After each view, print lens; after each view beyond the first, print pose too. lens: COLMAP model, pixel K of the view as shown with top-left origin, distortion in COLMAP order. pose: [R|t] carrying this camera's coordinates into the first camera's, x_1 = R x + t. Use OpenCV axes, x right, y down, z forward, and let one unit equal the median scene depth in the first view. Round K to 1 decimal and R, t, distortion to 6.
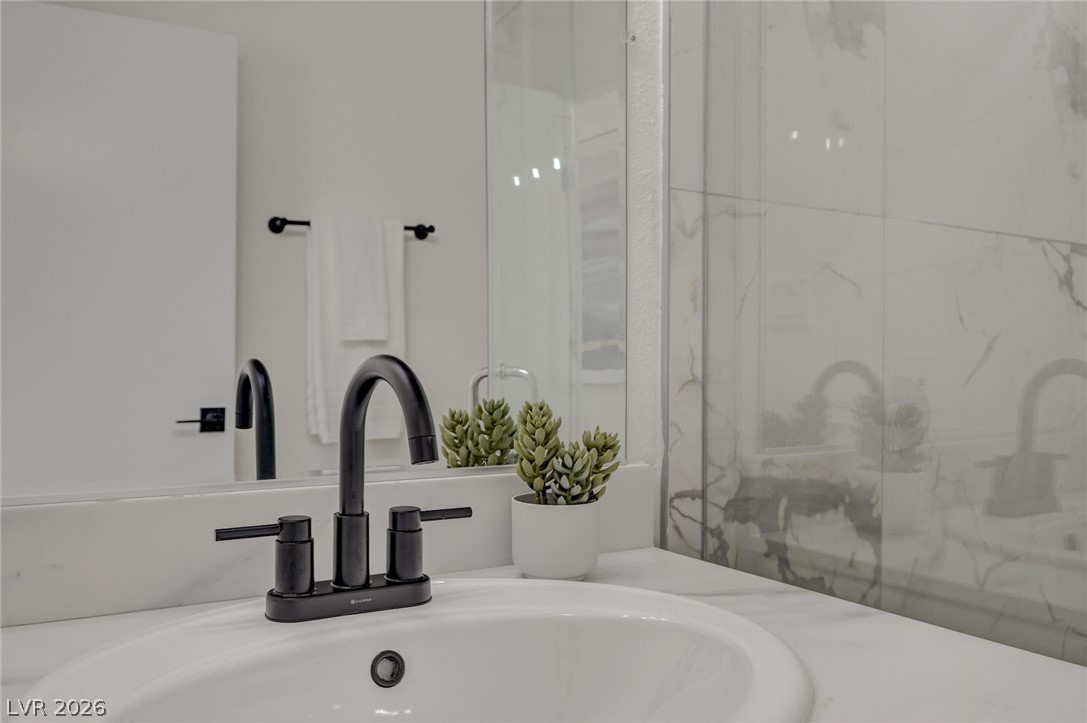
lens RADIAL K [[1016.7, 0, 542.7], [0, 1016.7, 362.4], [0, 0, 1]] dist [-0.056851, -0.004170]
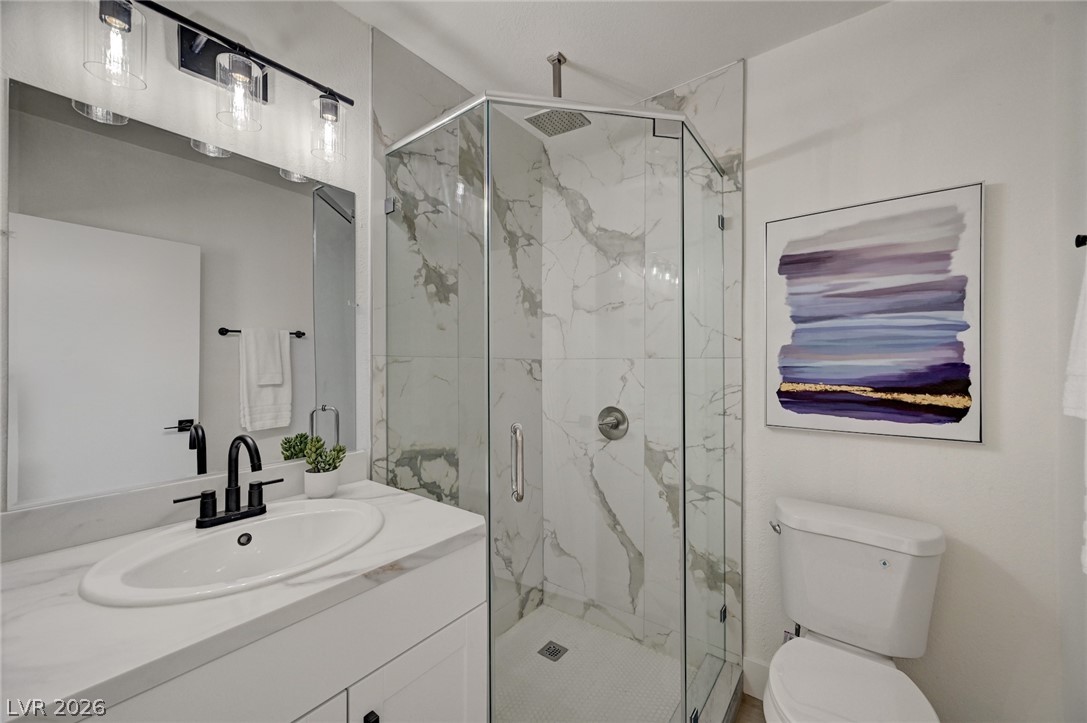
lens RADIAL K [[437.8, 0, 552.1], [0, 437.8, 360.6], [0, 0, 1]] dist [-0.000112, -0.000088]
pose [[0.931581, -0.006051, 0.363484, 0.147511], [0.014497, 0.999684, -0.020514, -0.122113], [-0.363245, 0.024380, 0.931374, -0.362835]]
